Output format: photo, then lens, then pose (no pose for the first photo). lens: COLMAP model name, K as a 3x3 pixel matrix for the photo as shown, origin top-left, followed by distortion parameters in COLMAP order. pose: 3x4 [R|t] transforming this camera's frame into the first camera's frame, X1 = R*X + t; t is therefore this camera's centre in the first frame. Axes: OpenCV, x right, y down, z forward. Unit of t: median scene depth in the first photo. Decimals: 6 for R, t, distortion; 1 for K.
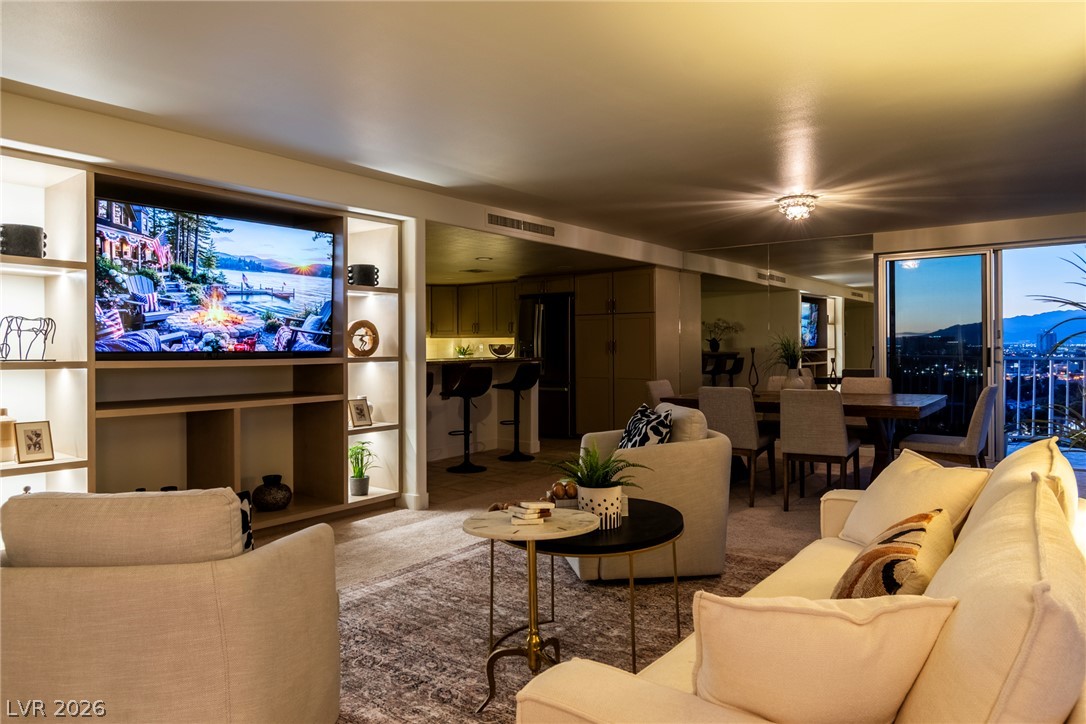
lens RADIAL K [[699.7, 0, 548.5], [0, 699.7, 345.1], [0, 0, 1]] dist [-0.000506, -0.002315]
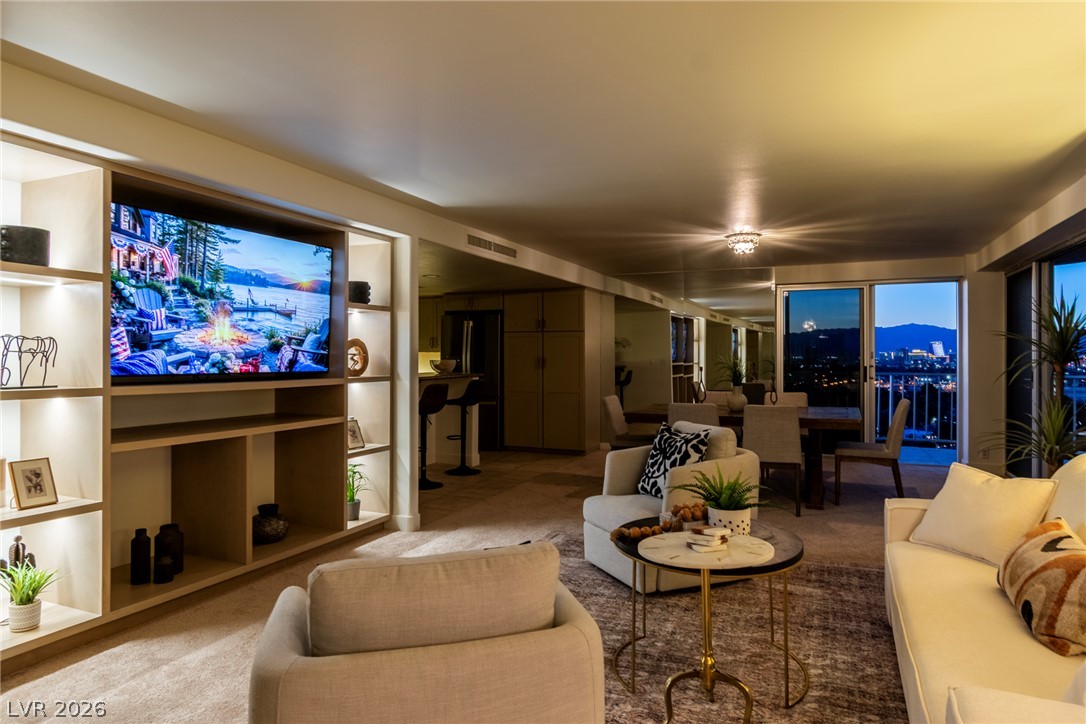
lens RADIAL K [[659.2, 0, 549.3], [0, 659.2, 352.1], [0, 0, 1]] dist [-0.003120, -0.000995]
pose [[0.968175, 0.008244, 0.250140, -0.246068], [-0.007522, 0.999964, -0.003842, -0.016371], [-0.250163, 0.001838, 0.968202, 0.053295]]
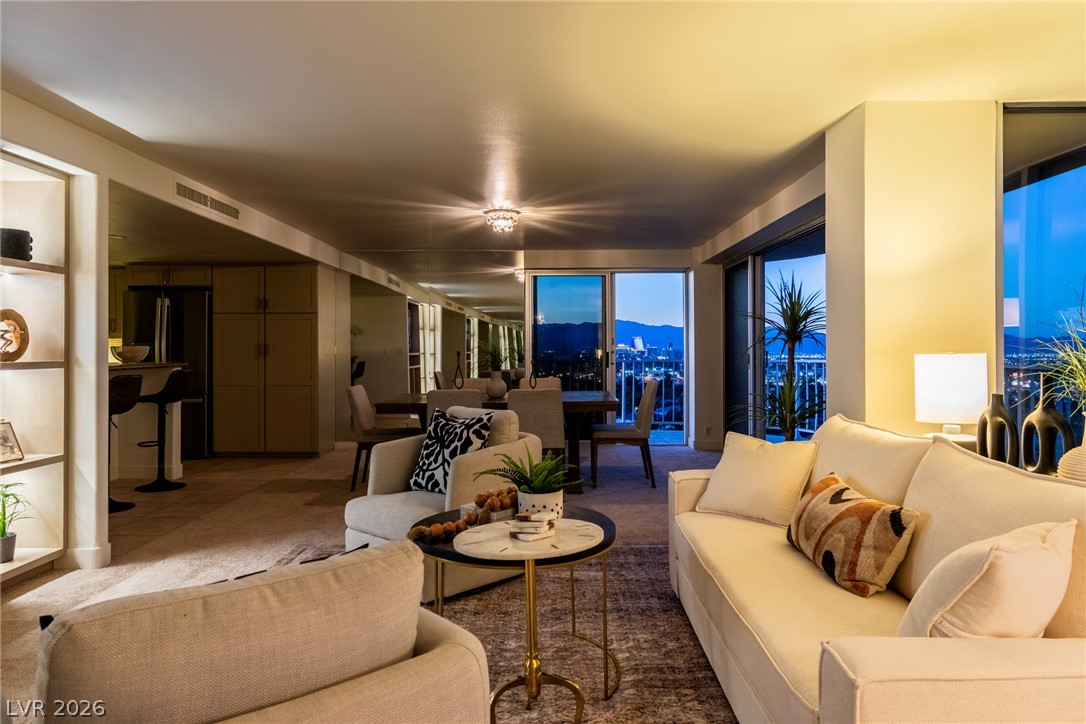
lens RADIAL K [[699.7, 0, 550.9], [0, 699.7, 345.3], [0, 0, 1]] dist [-0.000506, -0.002315]
pose [[0.786934, 0.008747, 0.616975, -0.283329], [-0.003853, 0.999950, -0.009263, 0.004997], [-0.617025, 0.004913, 0.786928, 0.127370]]
